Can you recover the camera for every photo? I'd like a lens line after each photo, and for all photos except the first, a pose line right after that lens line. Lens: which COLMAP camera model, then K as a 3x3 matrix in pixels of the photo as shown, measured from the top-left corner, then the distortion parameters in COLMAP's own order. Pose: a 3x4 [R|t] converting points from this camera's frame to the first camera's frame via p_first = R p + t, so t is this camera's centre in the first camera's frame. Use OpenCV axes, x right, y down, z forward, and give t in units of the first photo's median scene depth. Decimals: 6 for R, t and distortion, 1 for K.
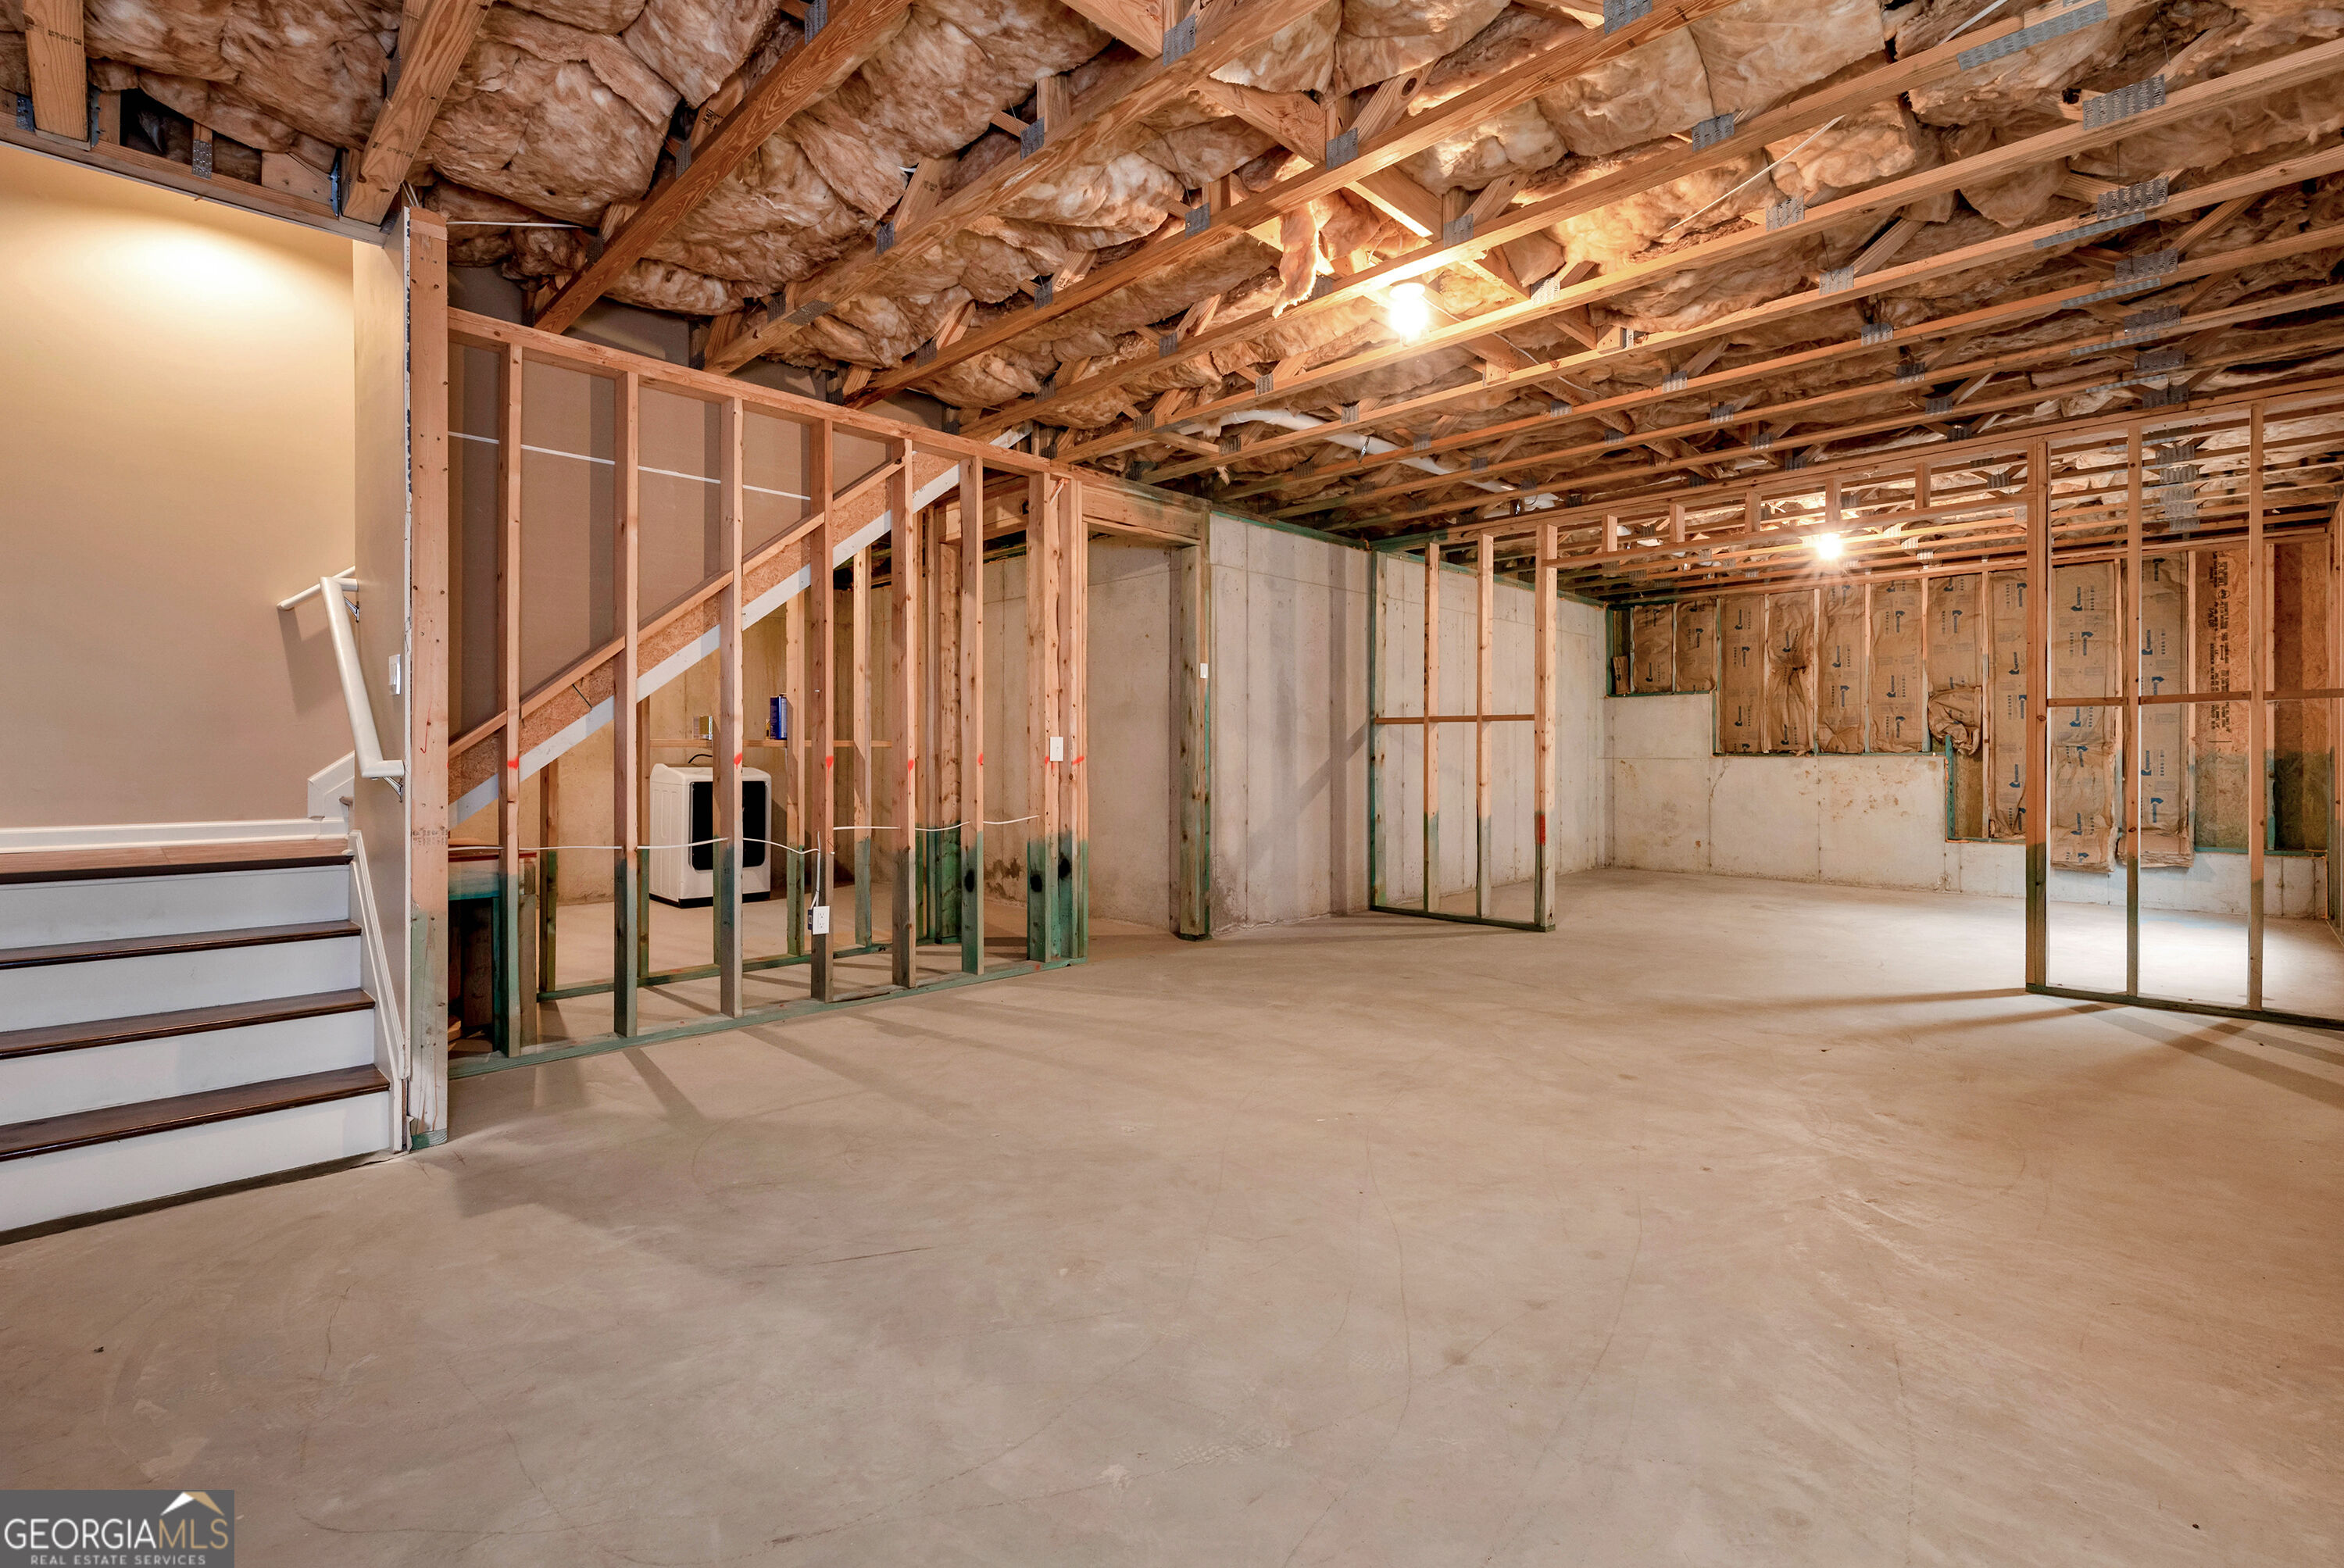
lens RADIAL K [[1051.0, 0, 1191.3], [0, 1051.0, 764.5], [0, 0, 1]] dist [0.000440, 0.000197]
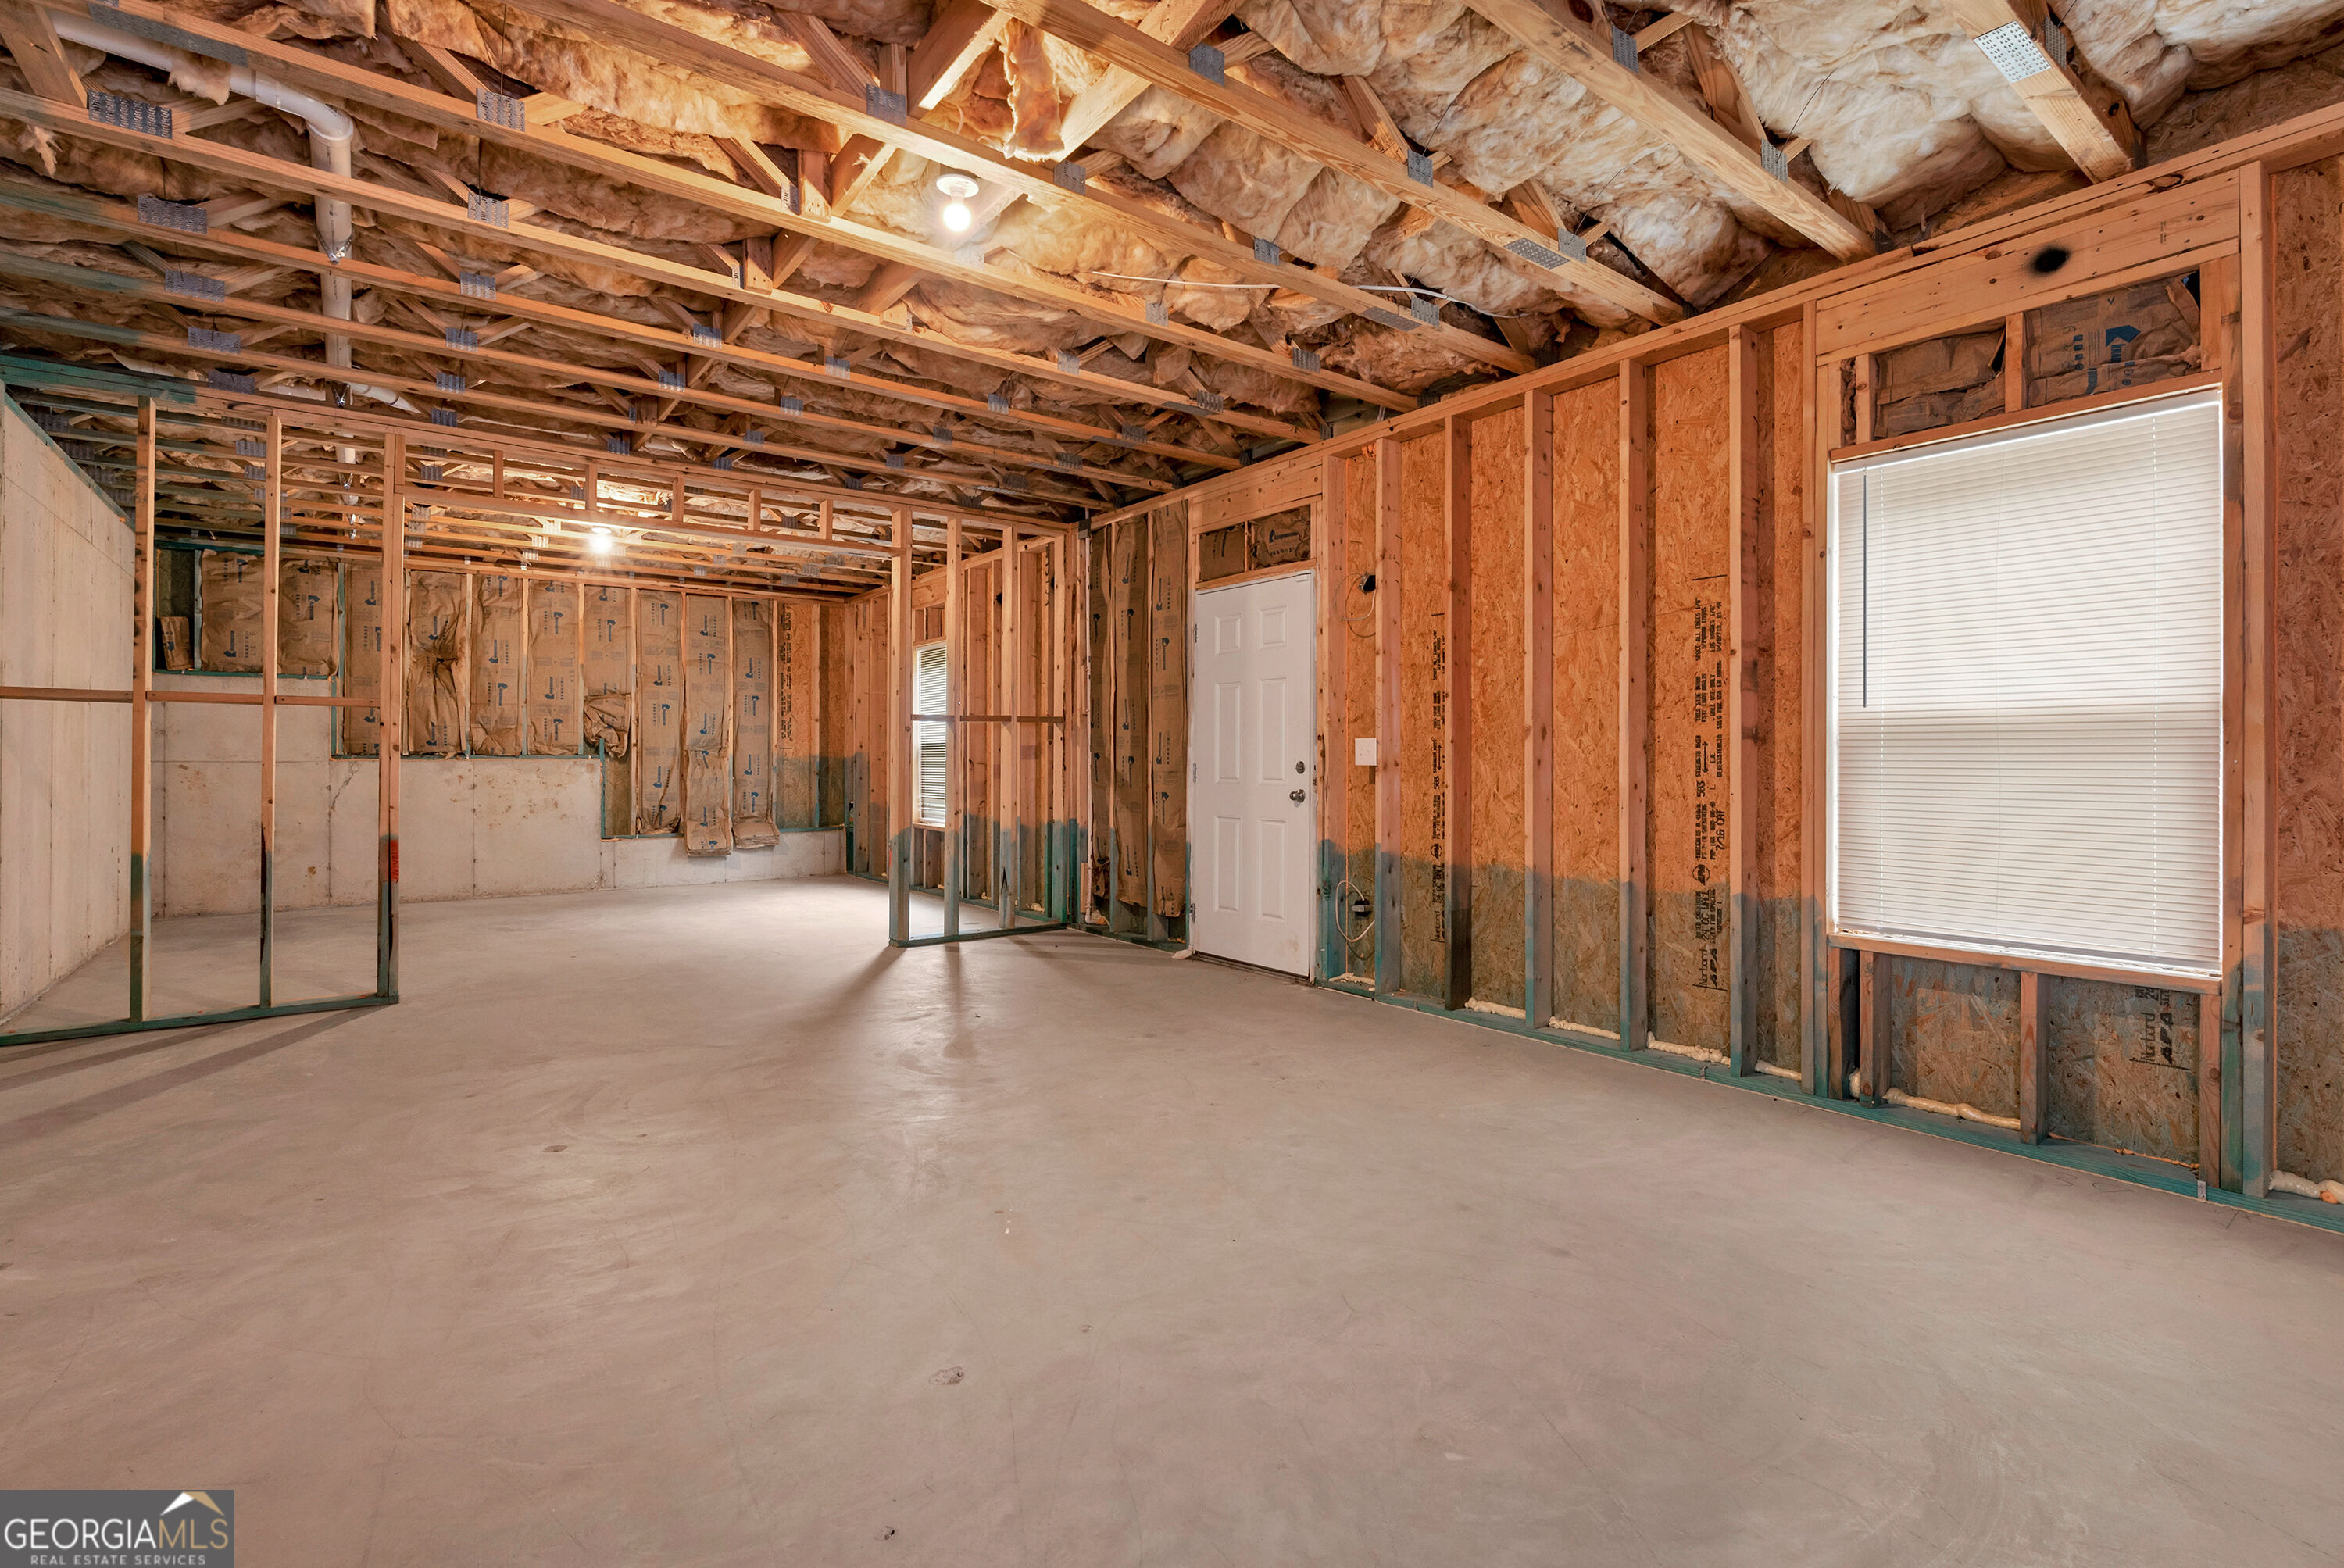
lens RADIAL K [[1051.0, 0, 1185.8], [0, 1051.0, 770.6], [0, 0, 1]] dist [0.000440, 0.000197]
pose [[0.151544, -0.009270, 0.988407, -0.220245], [0.006293, 0.999945, 0.008414, -0.001514], [-0.988430, 0.004945, 0.151594, 0.270000]]
